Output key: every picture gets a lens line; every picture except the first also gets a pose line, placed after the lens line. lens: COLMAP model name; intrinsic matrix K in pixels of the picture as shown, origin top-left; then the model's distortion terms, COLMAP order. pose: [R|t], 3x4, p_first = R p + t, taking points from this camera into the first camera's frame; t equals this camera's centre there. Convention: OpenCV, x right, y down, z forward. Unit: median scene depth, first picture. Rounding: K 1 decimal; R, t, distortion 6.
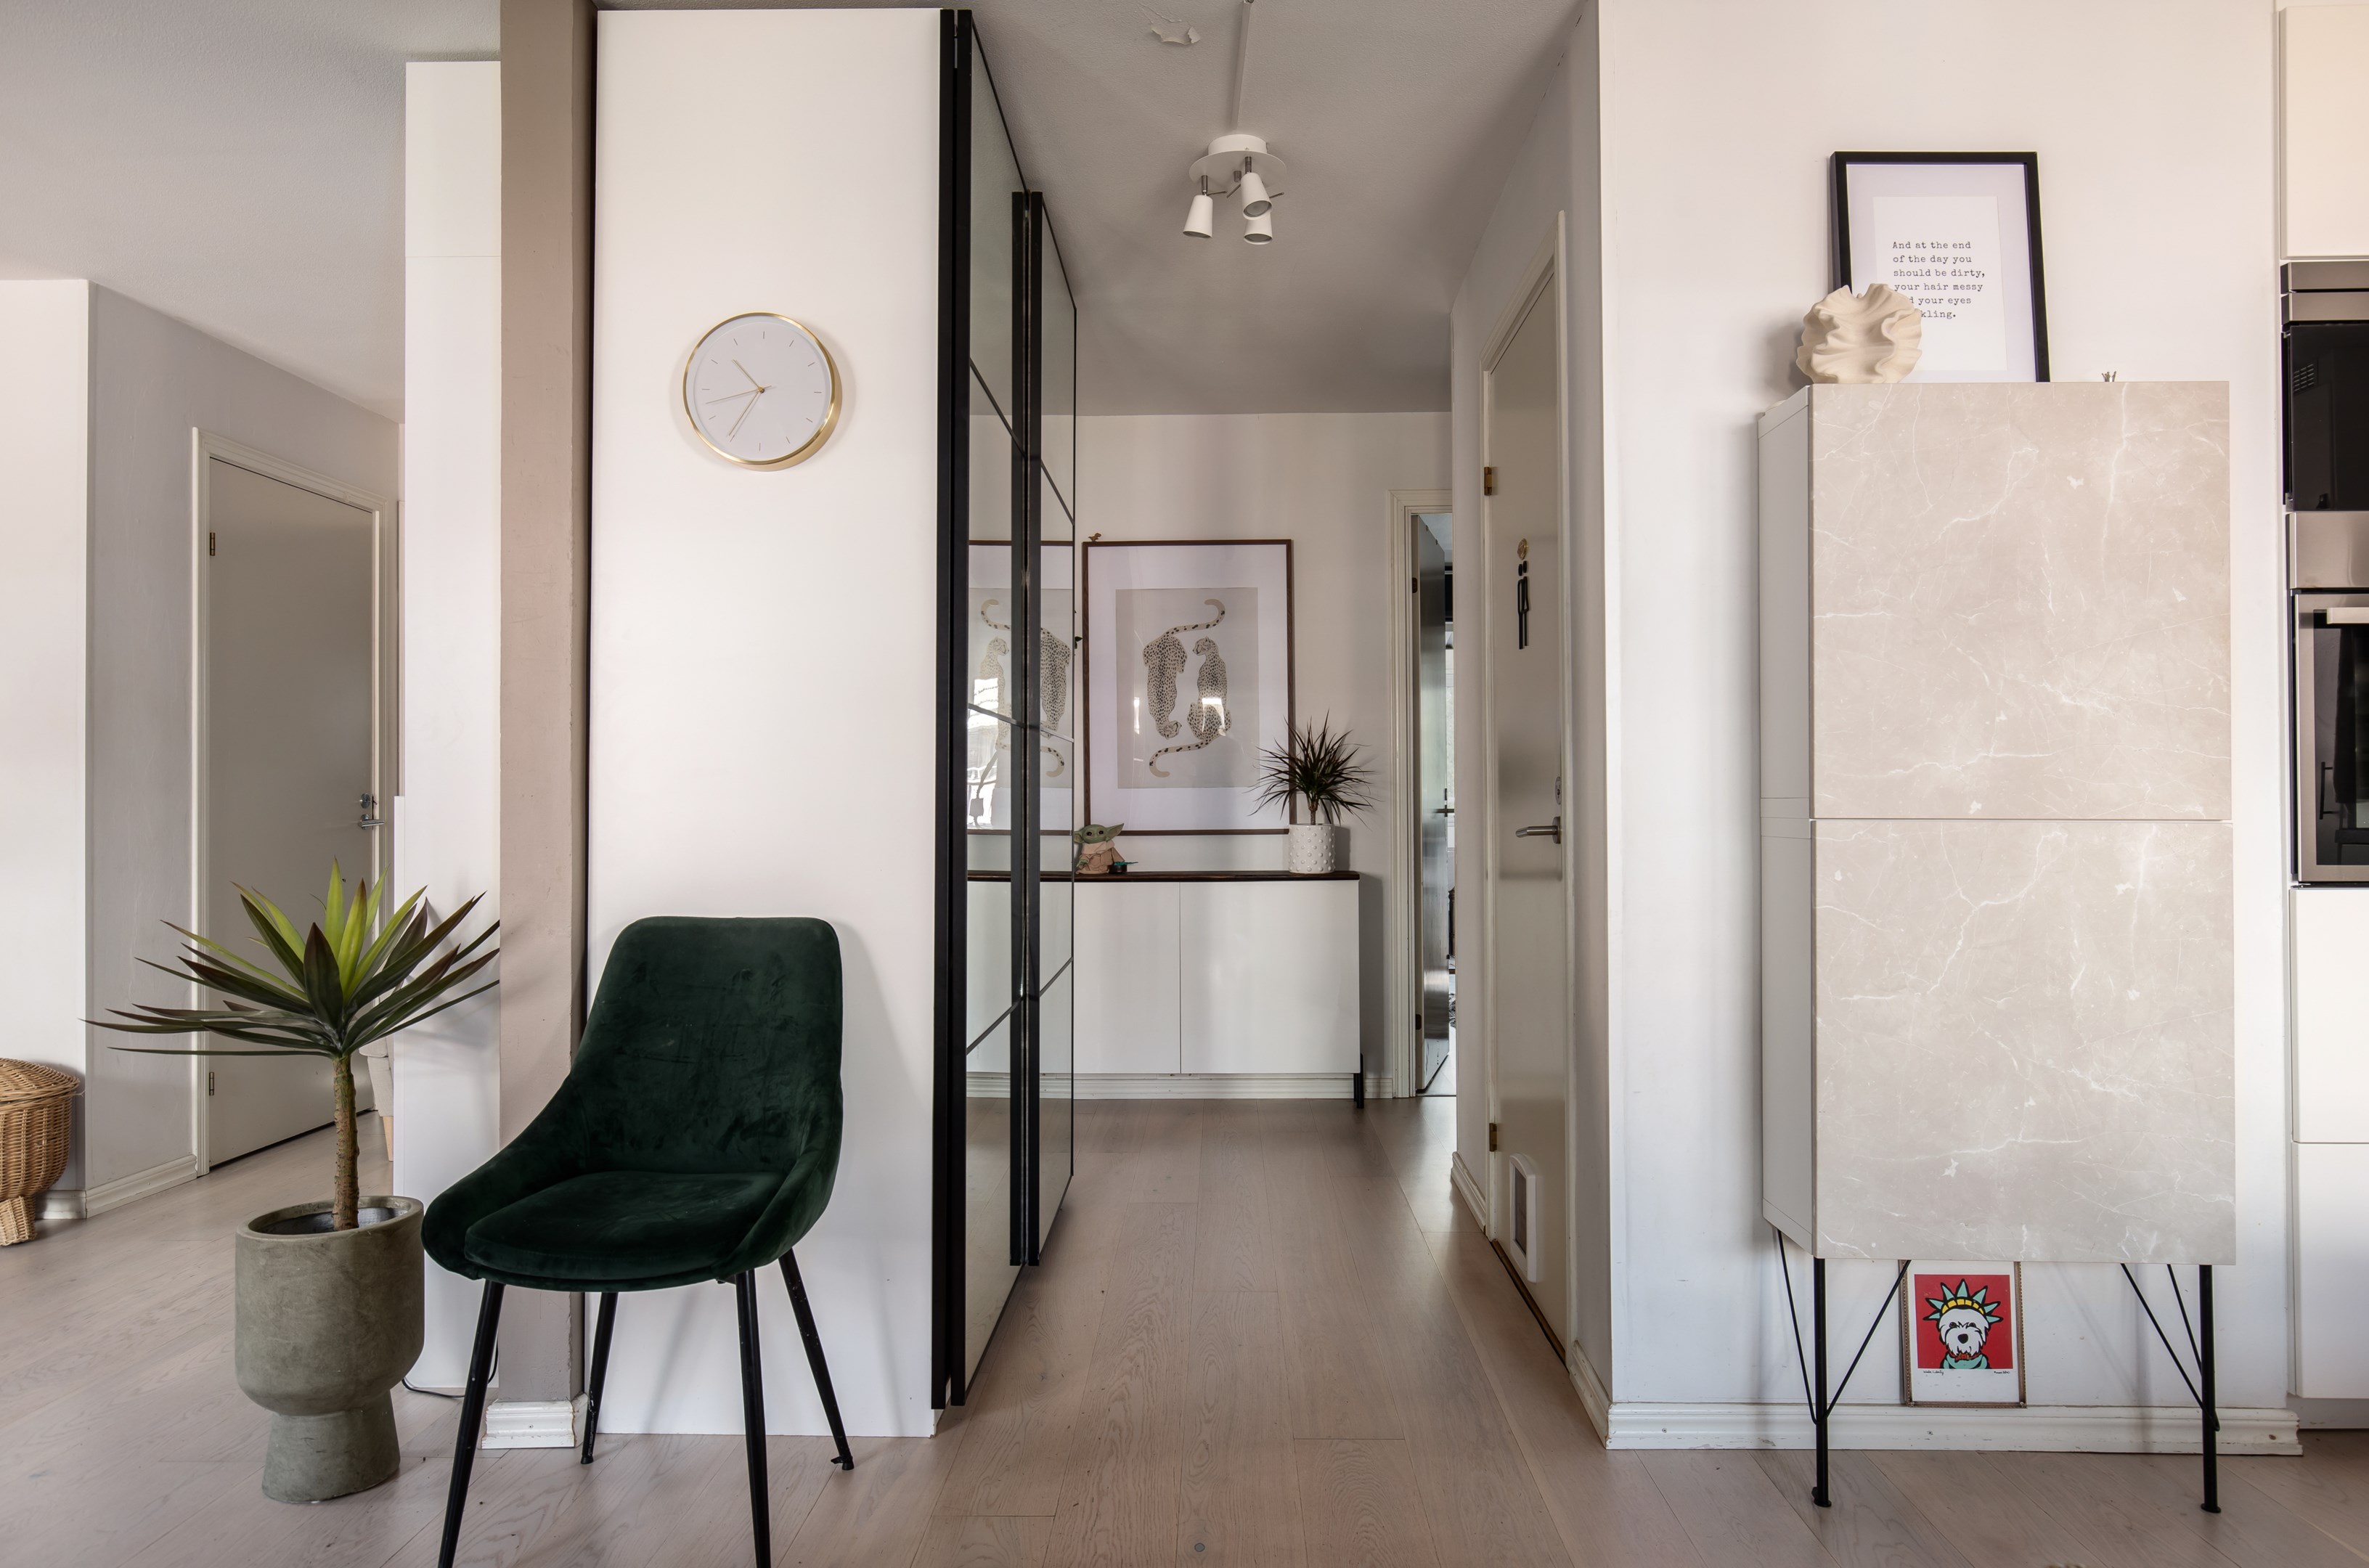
lens RADIAL K [[1492.1, 0, 1189.0], [0, 1492.1, 782.0], [0, 0, 1]] dist [-0.001793, 0.000234]
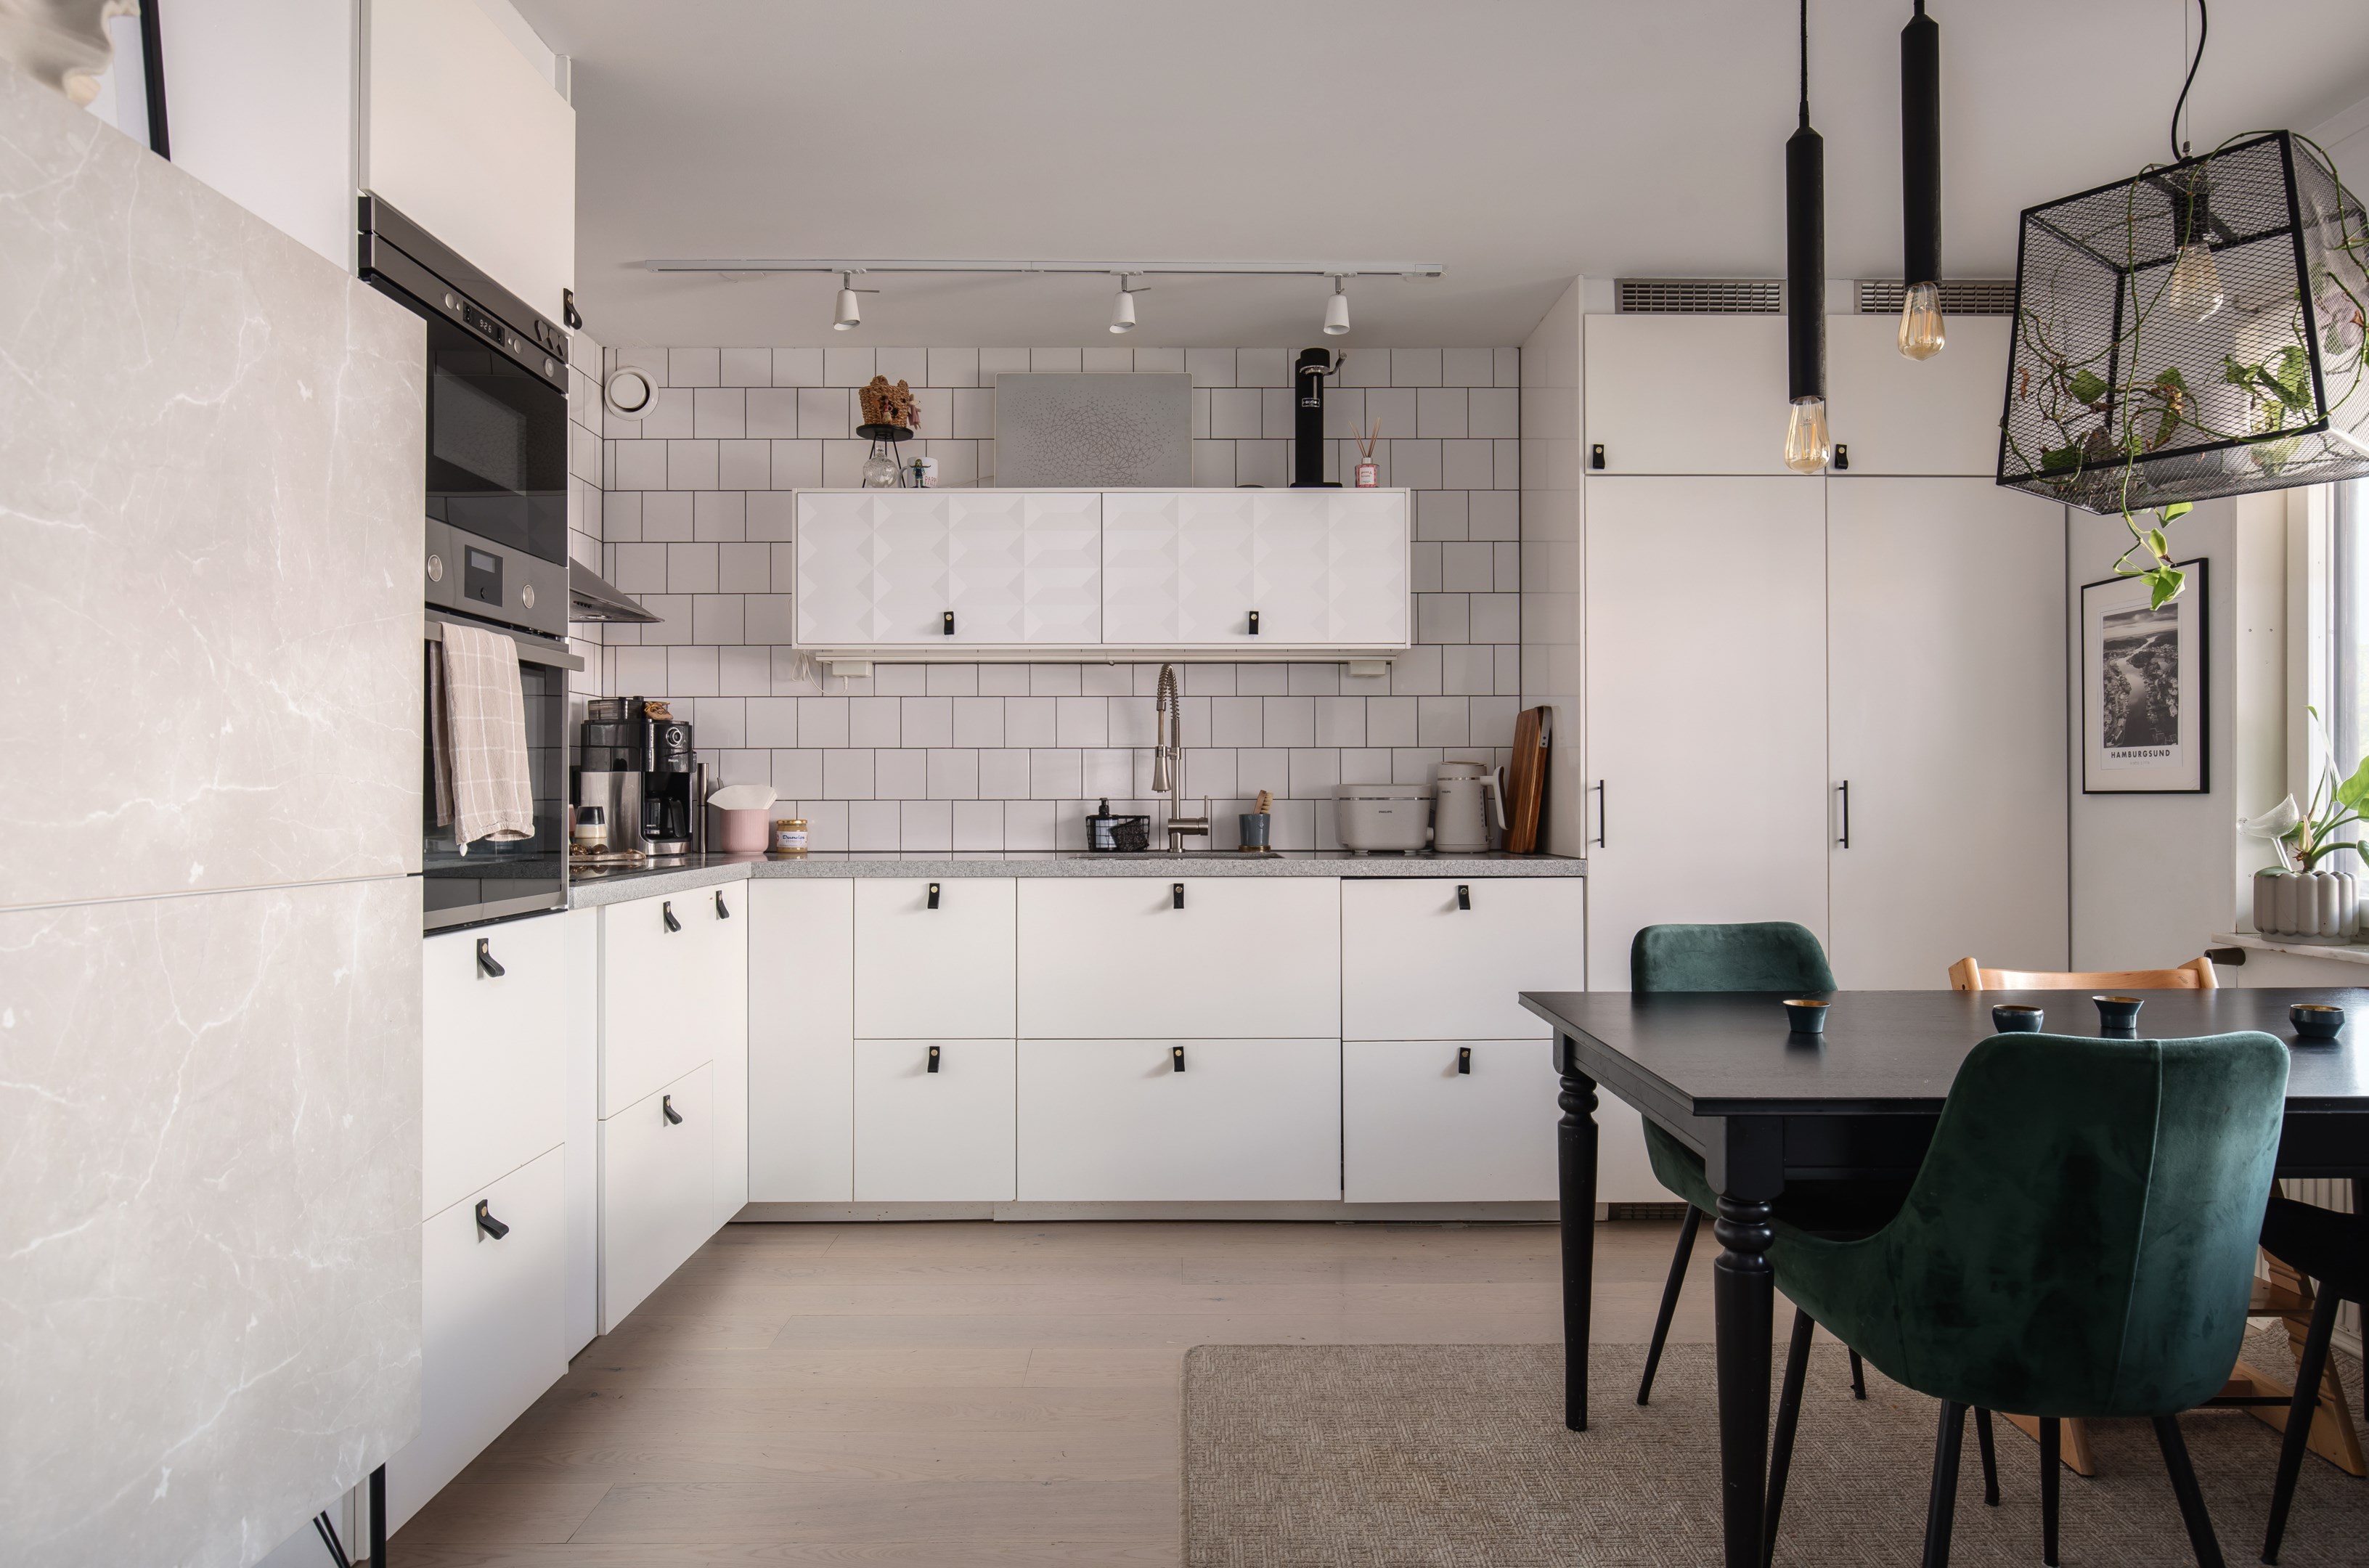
lens RADIAL K [[1417.2, 0, 1192.7], [0, 1417.2, 780.3], [0, 0, 1]] dist [-0.004453, 0.002752]
pose [[-0.028333, 0.014448, 0.999494, -0.066799], [-0.010273, 0.999839, -0.014744, -0.016433], [-0.999546, -0.010686, -0.028180, 0.607243]]
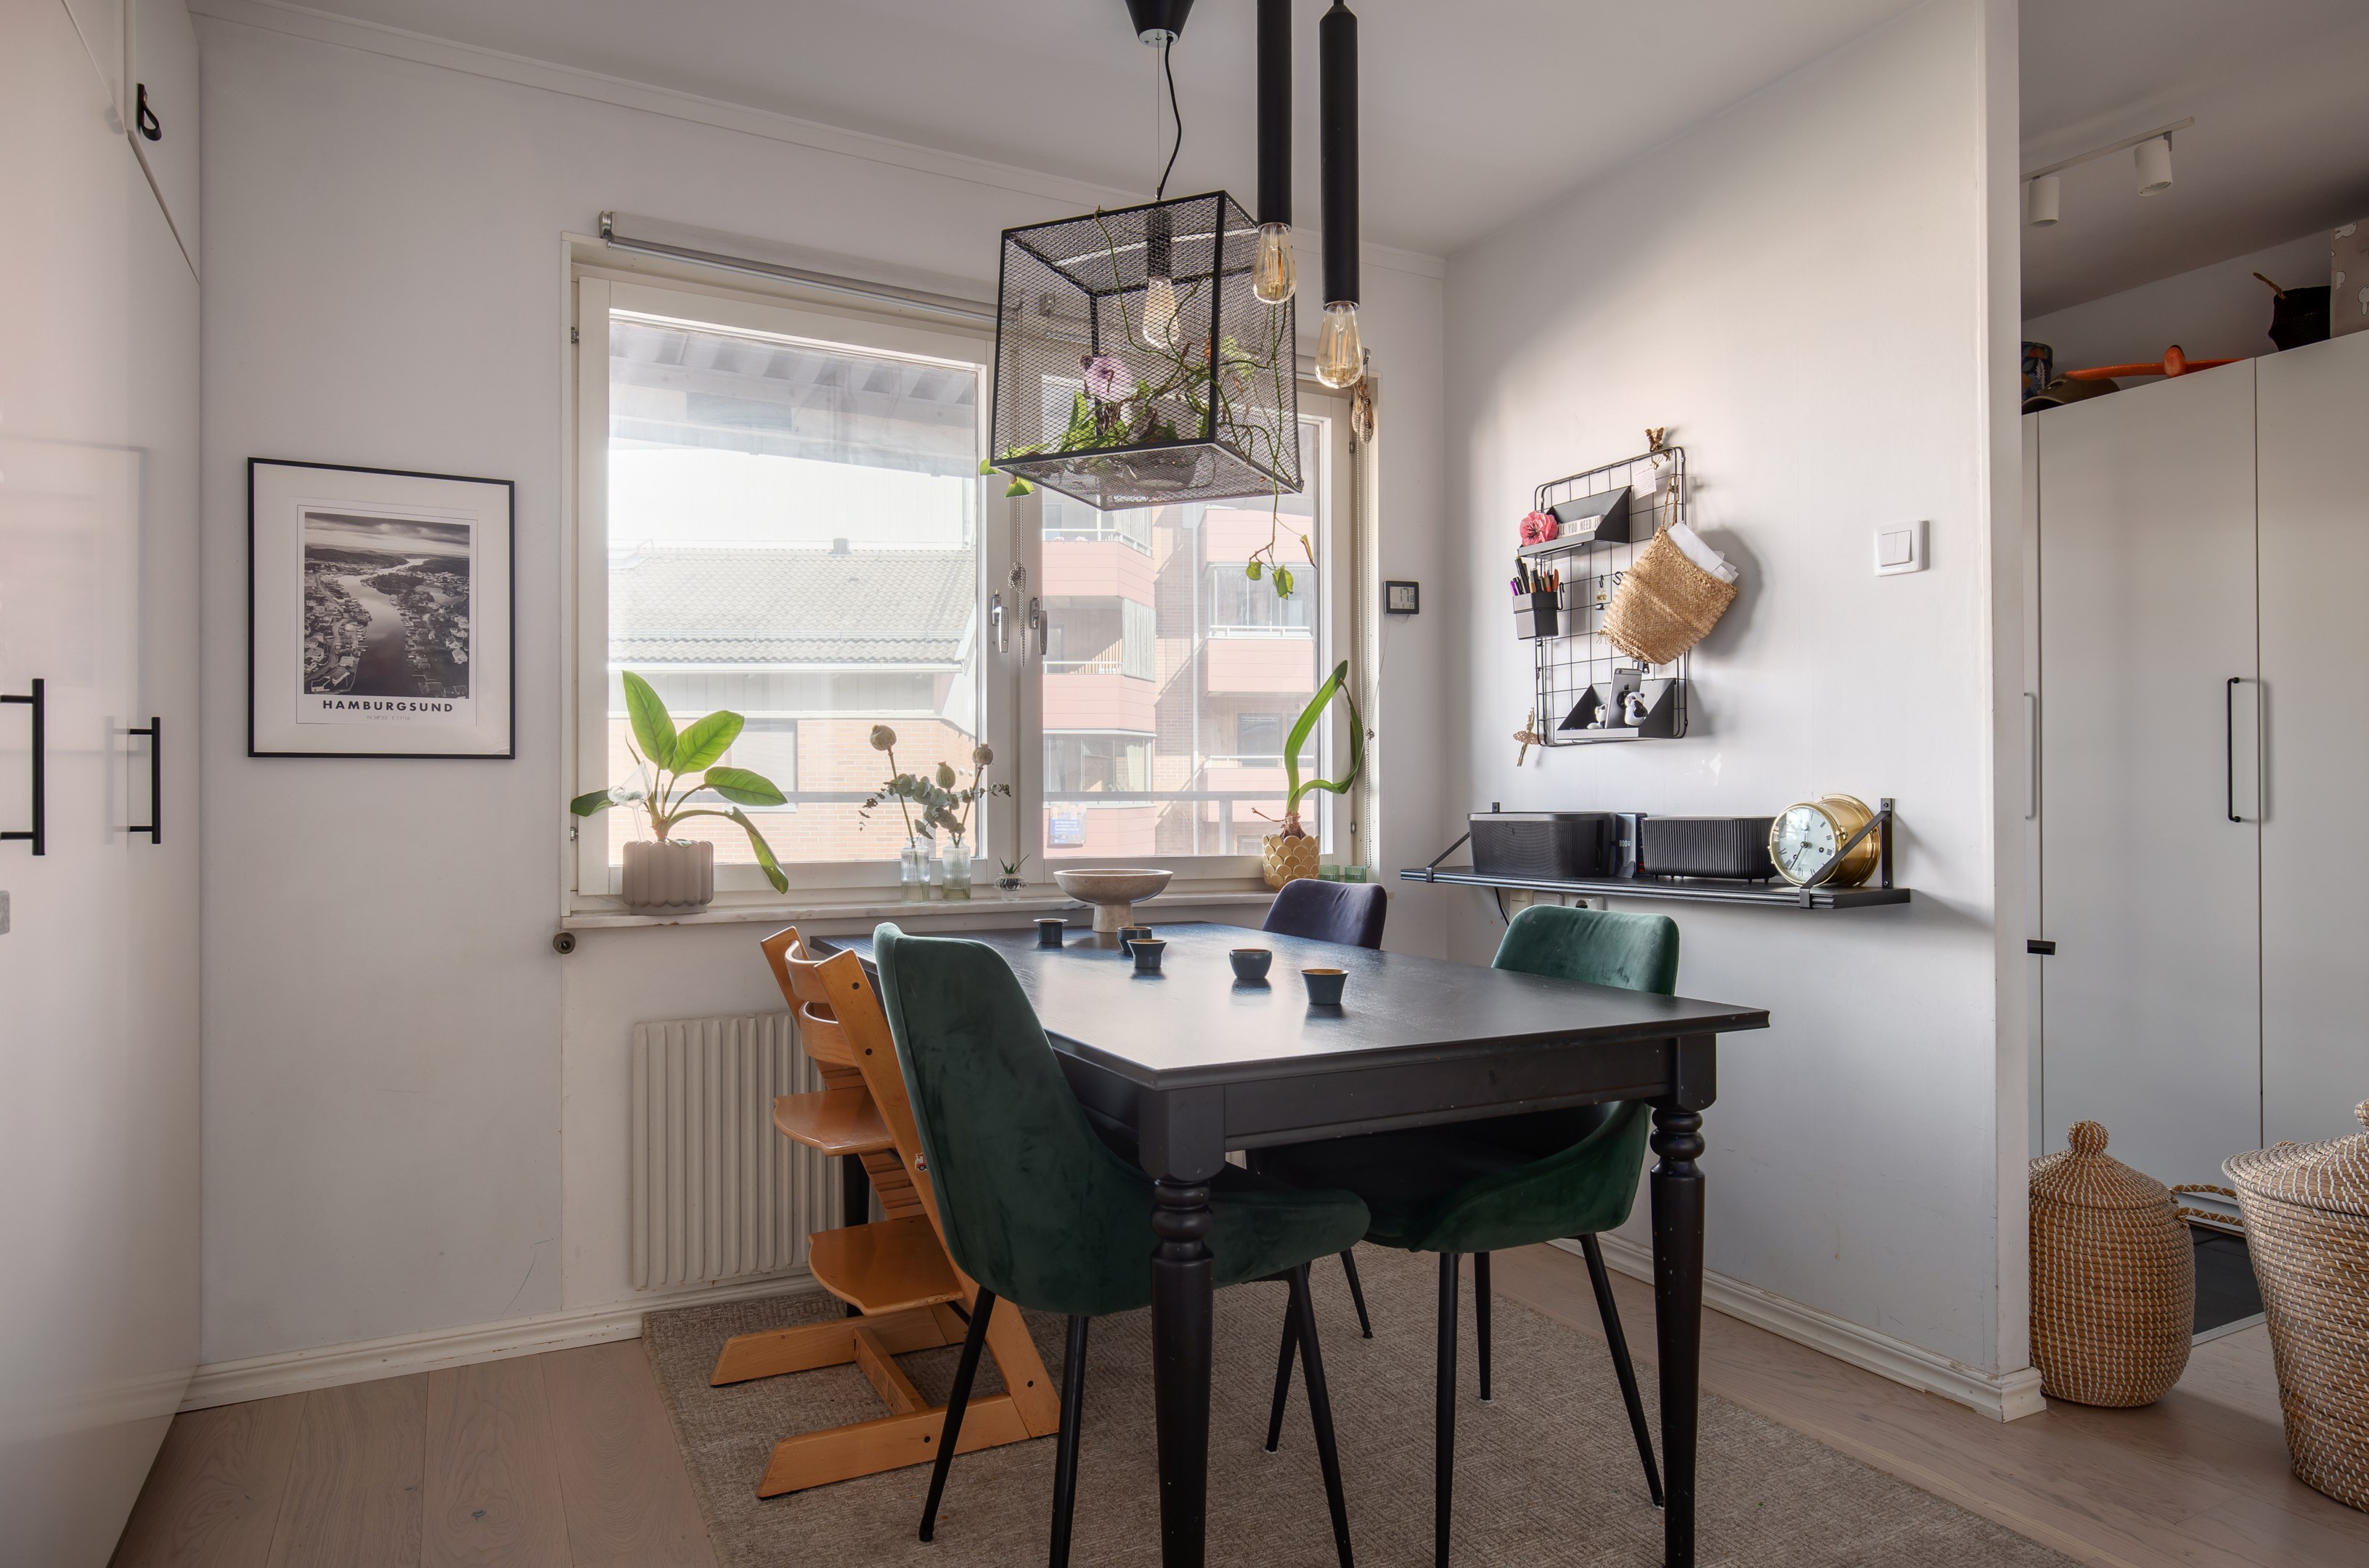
lens RADIAL K [[1419.8, 0, 1182.4], [0, 1419.8, 803.8], [0, 0, 1]] dist [-0.004002, -0.000981]
pose [[-0.875956, 0.008051, -0.482325, 1.385073], [0.013181, 0.999887, -0.007248, 0.019535], [0.482212, -0.012706, -0.875963, 0.882888]]
